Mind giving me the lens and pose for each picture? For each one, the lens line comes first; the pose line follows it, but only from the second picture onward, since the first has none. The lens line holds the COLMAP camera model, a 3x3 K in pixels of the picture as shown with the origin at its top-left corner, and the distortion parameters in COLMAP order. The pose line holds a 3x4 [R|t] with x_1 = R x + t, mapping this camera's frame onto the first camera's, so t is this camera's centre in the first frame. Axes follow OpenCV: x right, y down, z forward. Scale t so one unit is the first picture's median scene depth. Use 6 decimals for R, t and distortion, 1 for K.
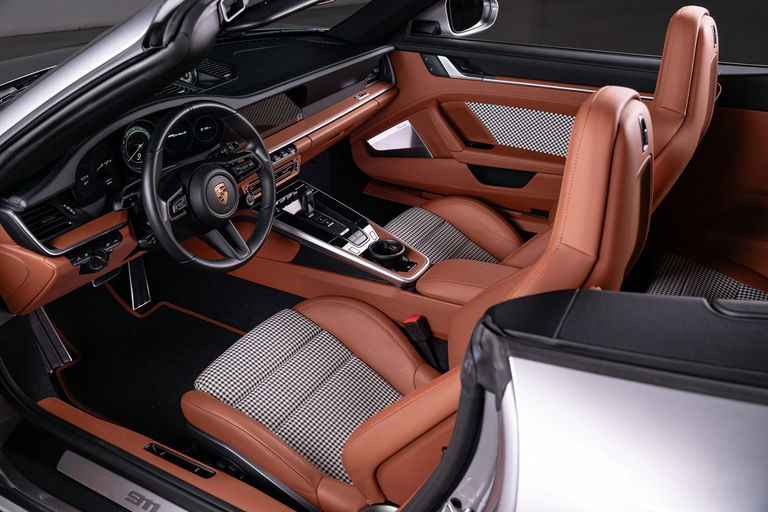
lens RADIAL K [[748.8, 0, 384.0], [0, 748.8, 256.0], [0, 0, 1]] dist [-0.001915, -0.007808]
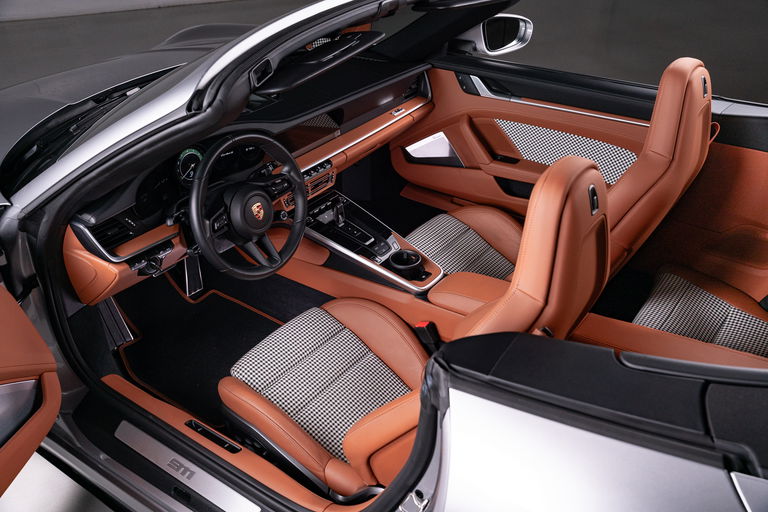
lens RADIAL K [[748.8, 0, 384.0], [0, 748.8, 256.0], [0, 0, 1]] dist [-0.001915, -0.007808]
pose [[0.994700, 0.049799, -0.089957, 0.077723], [-0.045751, 0.997869, 0.046515, -0.069755], [0.092082, -0.042152, 0.994859, -0.130188]]
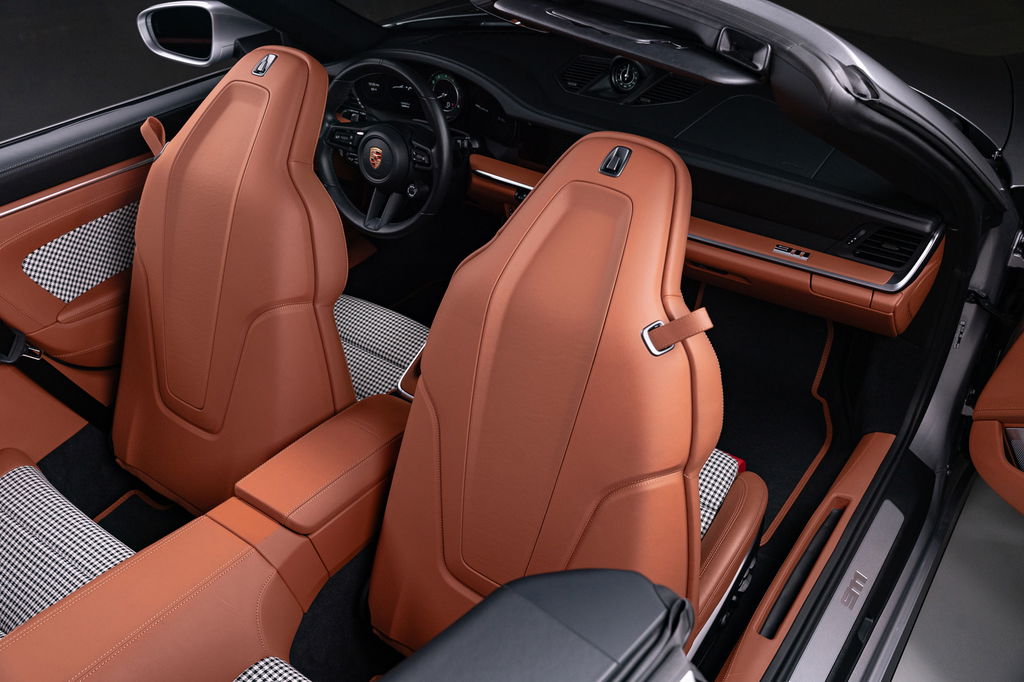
lens RADIAL K [[868.1, 0, 512.0], [0, 868.1, 341.0], [0, 0, 1]] dist [0.000608, -0.002231]
pose [[-0.101667, 0.587213, -0.803022, 0.726187], [-0.463507, 0.686276, 0.560524, -0.569604], [0.880242, 0.429193, 0.202406, 0.927649]]
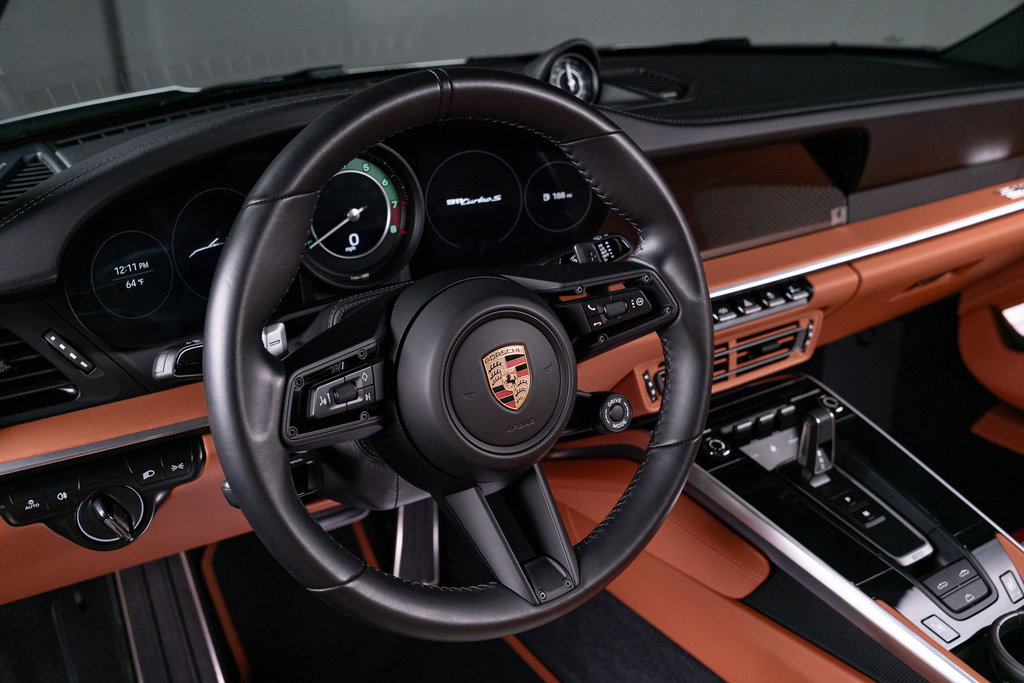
lens RADIAL K [[989.8, 0, 512.0], [0, 989.8, 341.5], [0, 0, 1]] dist [0.004483, 0.010310]
pose [[0.892846, 0.146328, -0.425928, -0.043217], [-0.196164, 0.977674, -0.075324, -0.061307], [0.405396, 0.150804, 0.901616, 0.574070]]
